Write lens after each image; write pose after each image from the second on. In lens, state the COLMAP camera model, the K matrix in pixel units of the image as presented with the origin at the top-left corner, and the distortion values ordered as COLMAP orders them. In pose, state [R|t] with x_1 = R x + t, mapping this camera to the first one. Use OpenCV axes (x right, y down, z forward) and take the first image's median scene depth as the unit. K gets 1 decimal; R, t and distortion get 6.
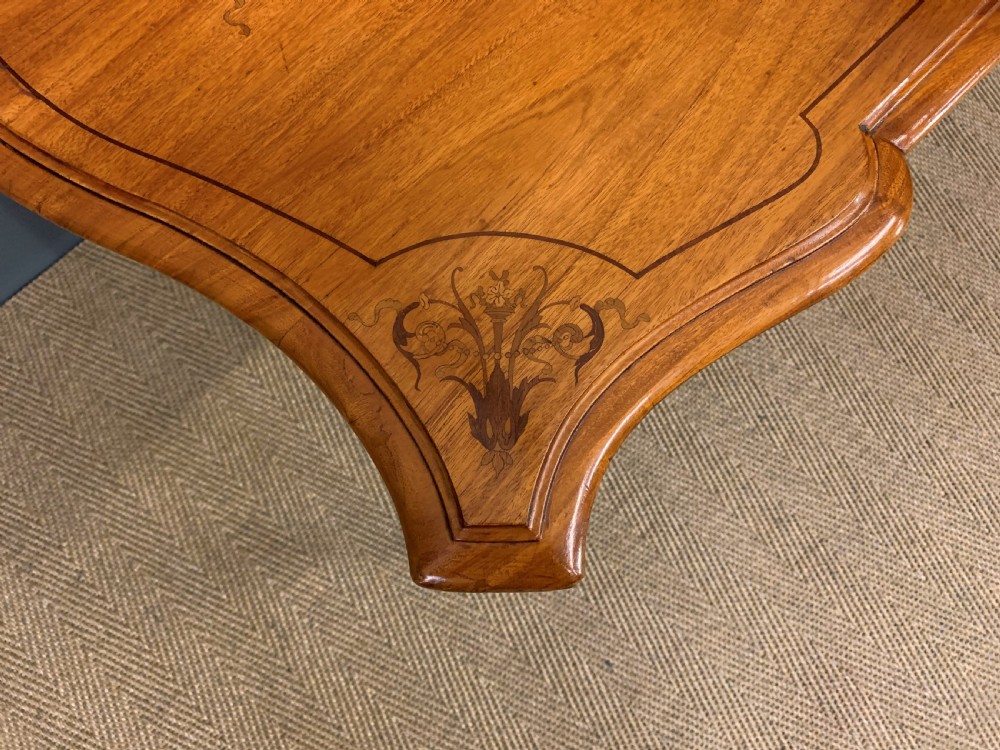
lens RADIAL K [[790.6, 0, 490.0], [0, 790.6, 390.9], [0, 0, 1]] dist [0.002165, -0.009140]
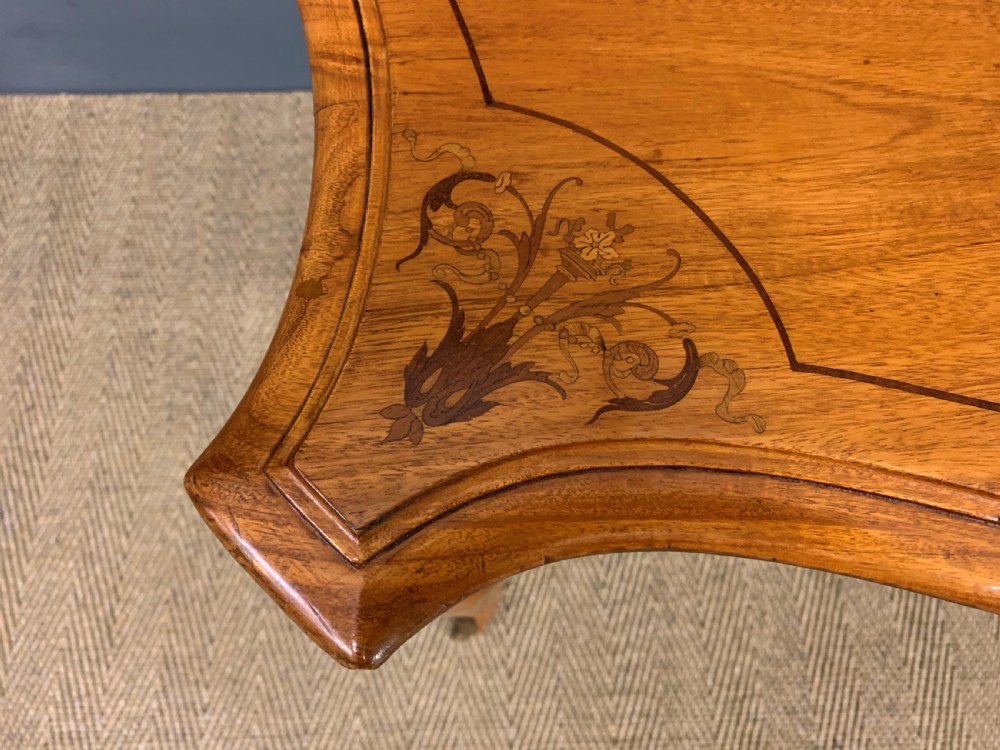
lens RADIAL K [[790.6, 0, 478.9], [0, 790.6, 369.0], [0, 0, 1]] dist [0.002165, -0.009140]
pose [[0.718976, 0.645793, -0.256953, 0.169085], [-0.671061, 0.741256, -0.014704, 0.023724], [0.180972, 0.183003, 0.966312, 0.385555]]
